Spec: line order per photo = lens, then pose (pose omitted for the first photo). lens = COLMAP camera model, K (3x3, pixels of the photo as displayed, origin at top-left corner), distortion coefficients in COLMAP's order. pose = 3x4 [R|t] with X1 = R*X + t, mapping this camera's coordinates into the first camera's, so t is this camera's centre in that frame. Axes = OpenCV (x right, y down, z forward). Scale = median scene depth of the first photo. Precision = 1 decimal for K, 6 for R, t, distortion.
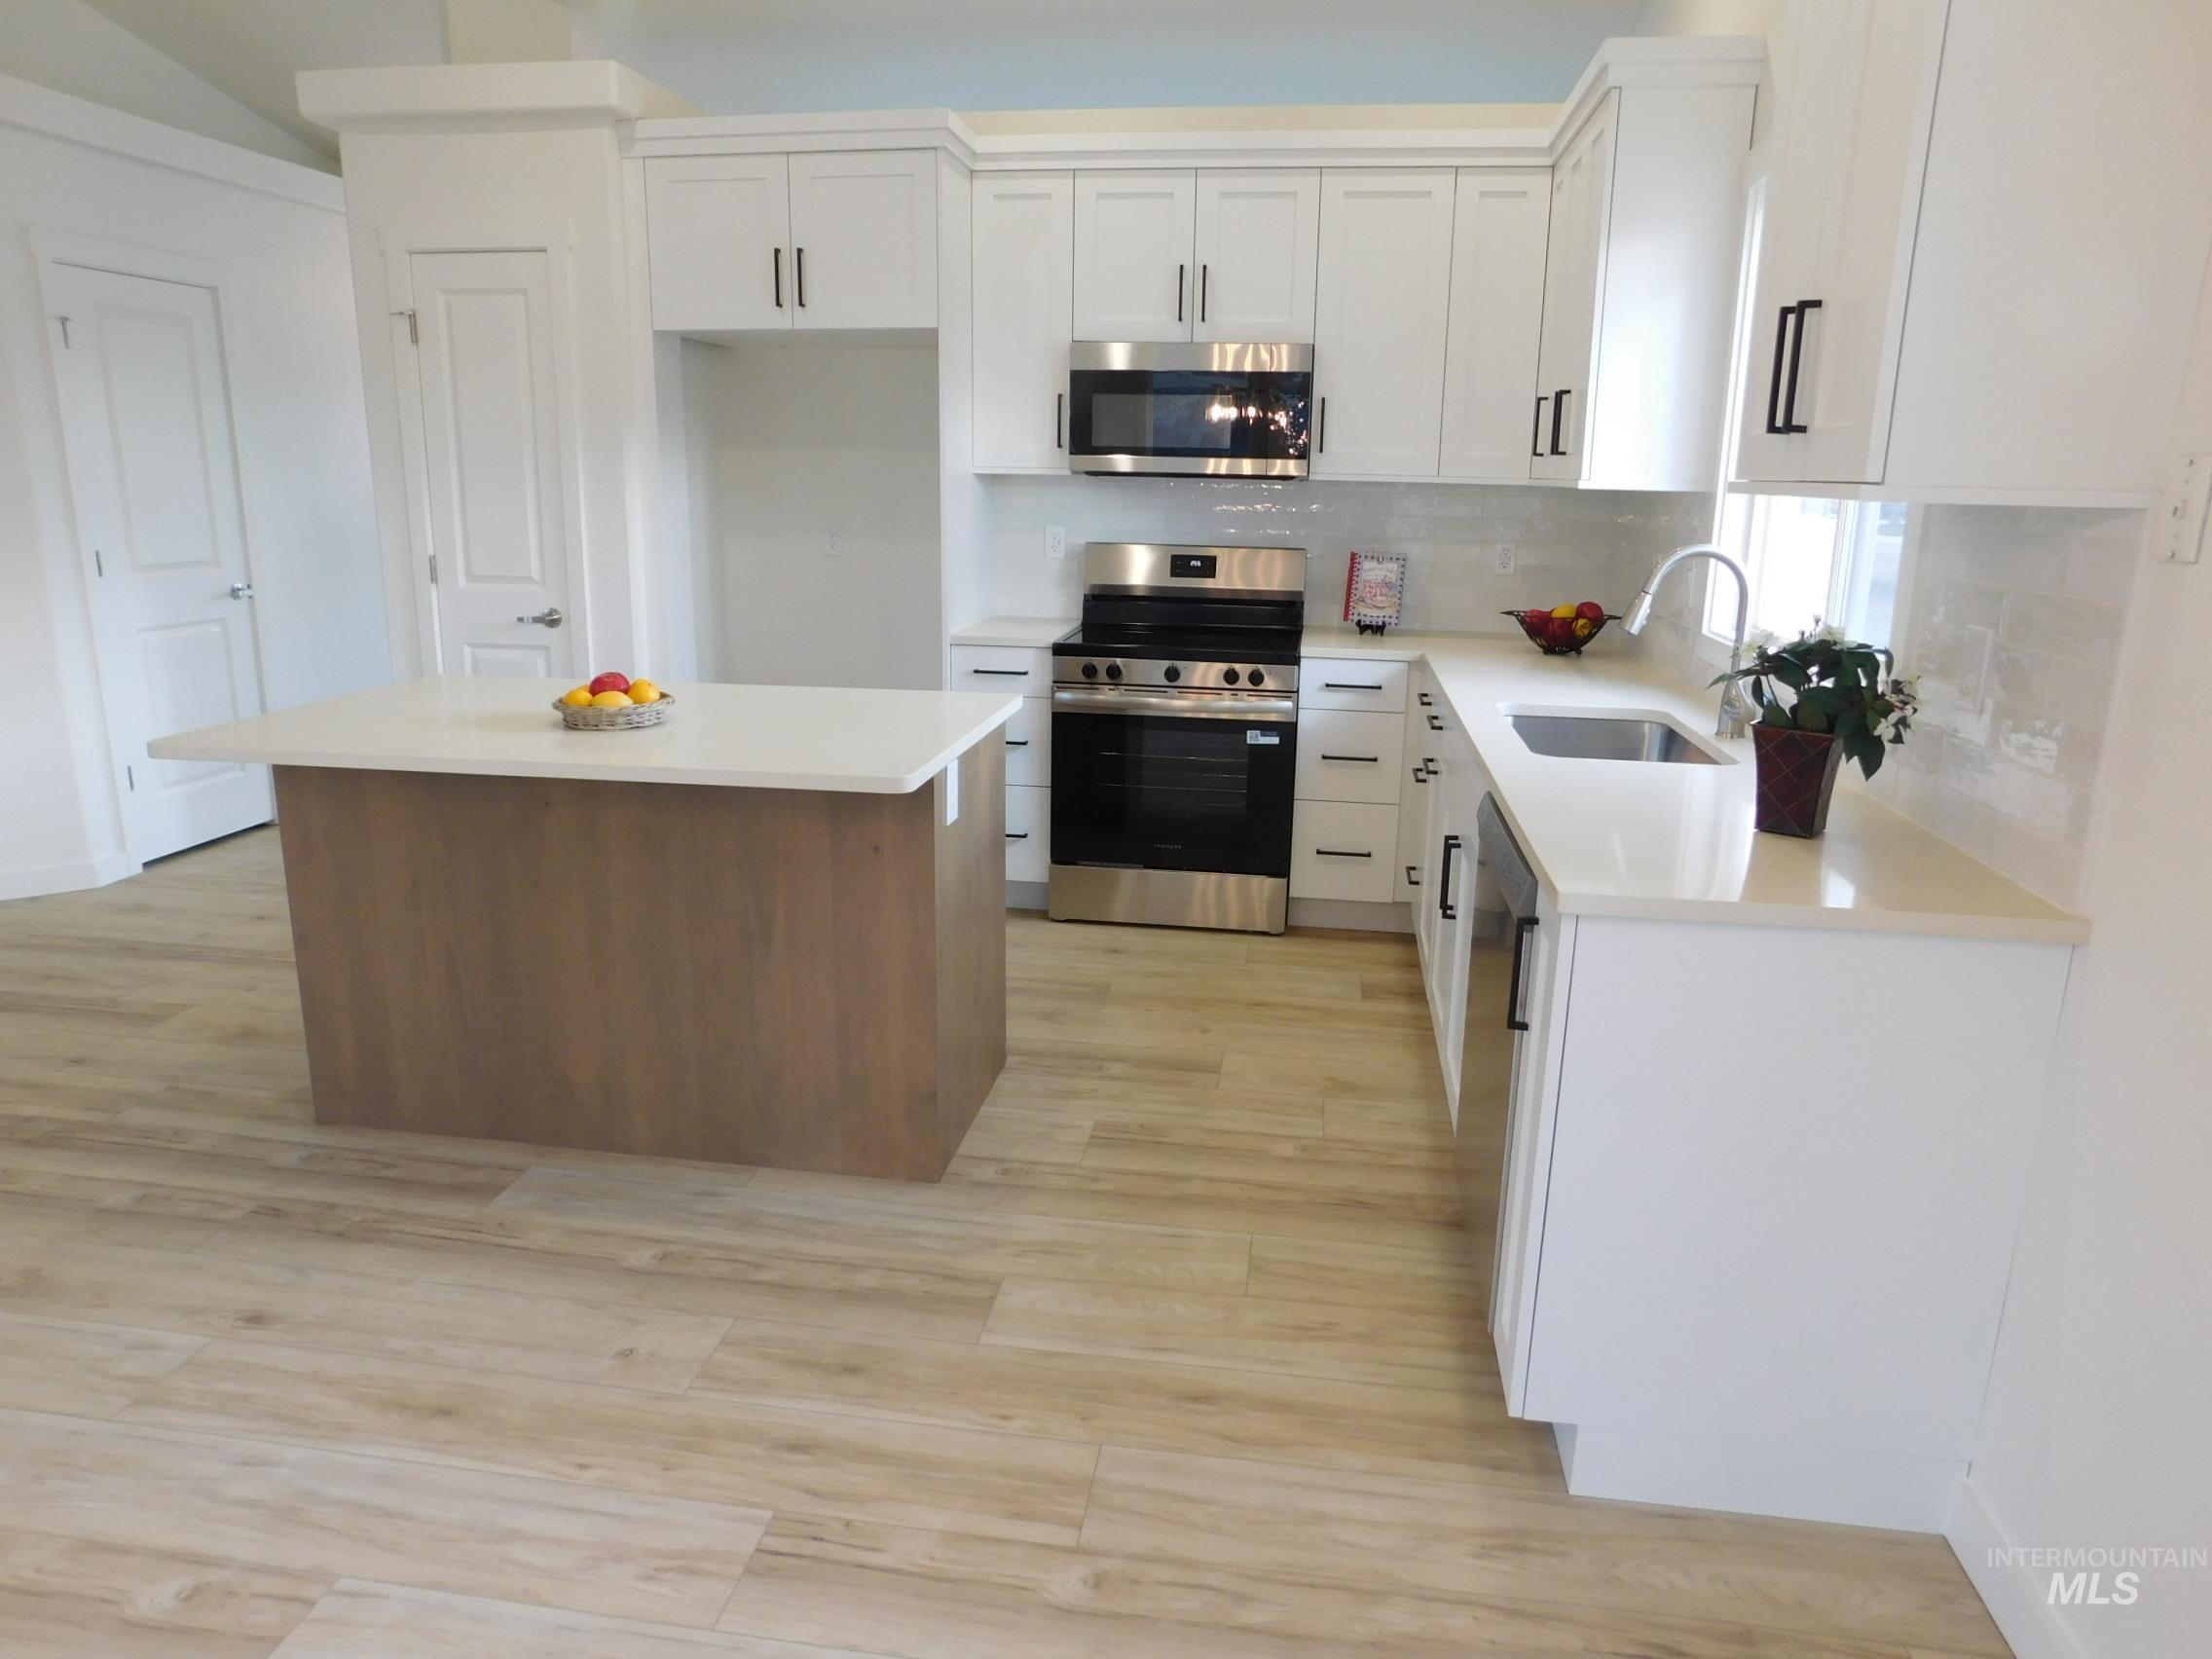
lens RADIAL K [[1468.1, 0, 1106.0], [0, 1468.1, 829.5], [0, 0, 1]] dist [-0.078094, 0.060302]
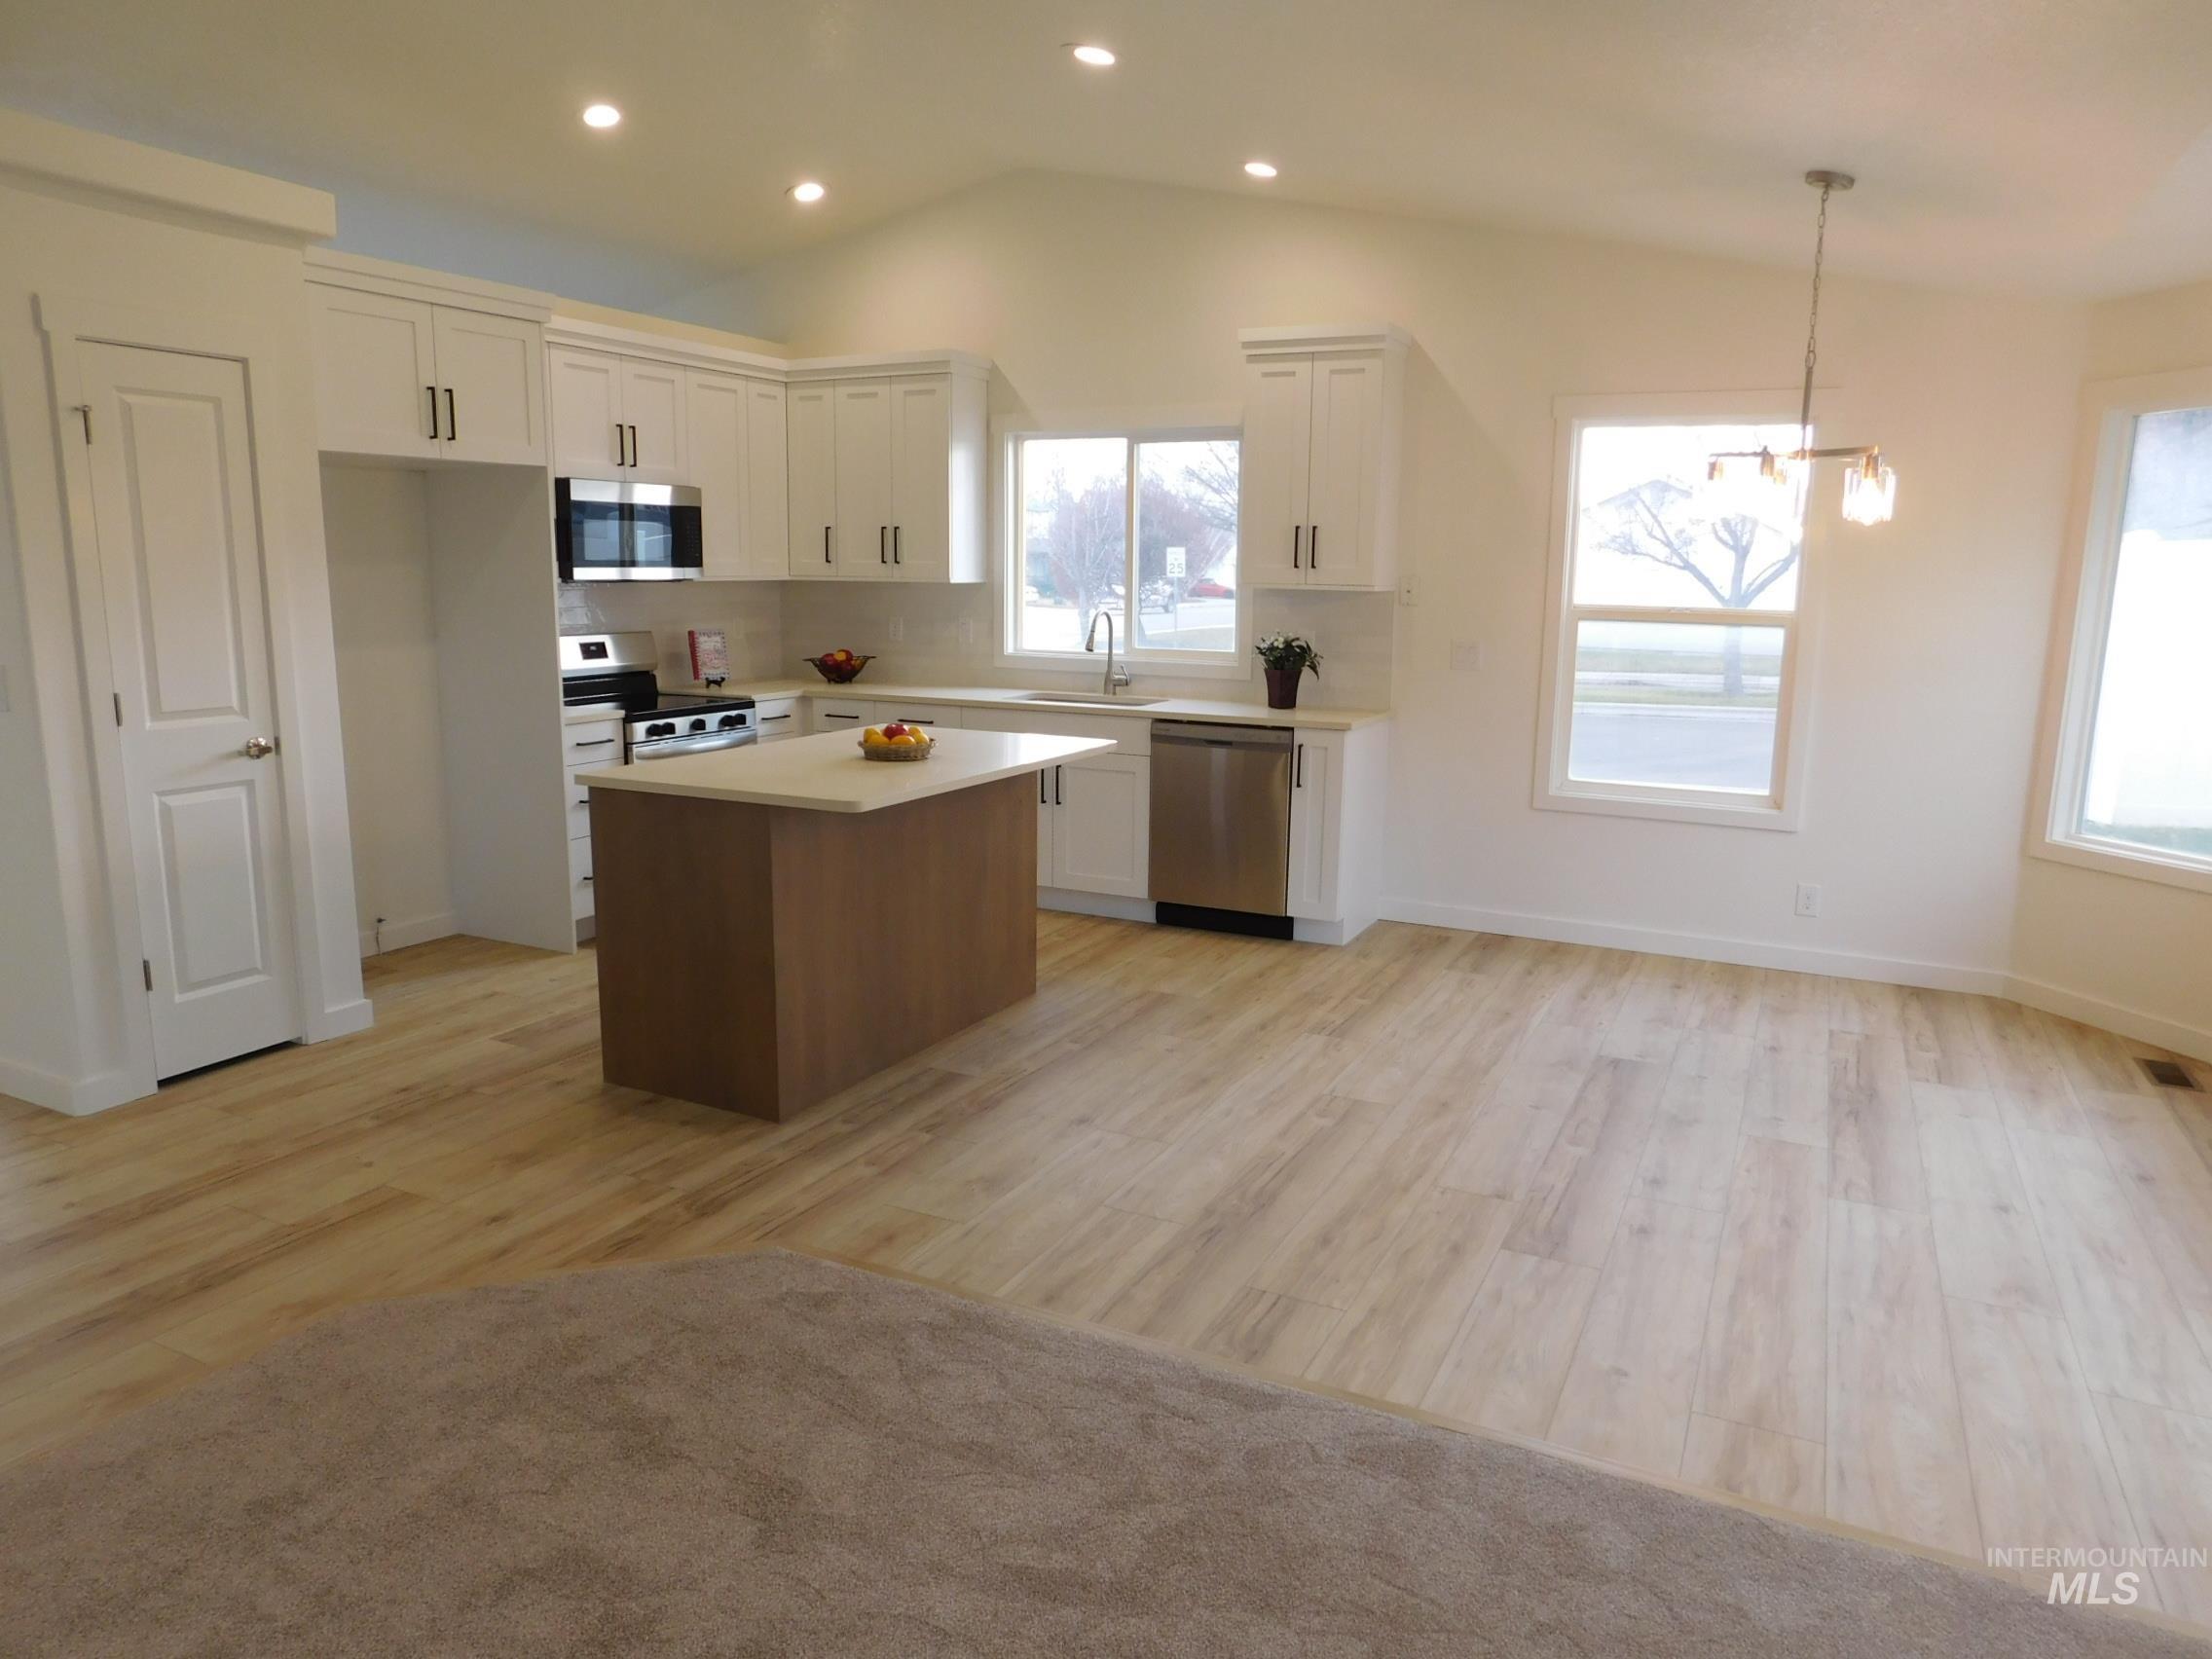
lens RADIAL K [[1468.1, 0, 1106.0], [0, 1468.1, 829.5], [0, 0, 1]] dist [-0.078094, 0.060302]
pose [[0.306209, -0.182548, 0.934298, -1.689310], [0.219688, 0.968501, 0.117229, -0.130794], [-0.926268, 0.169358, 0.336668, 0.305408]]
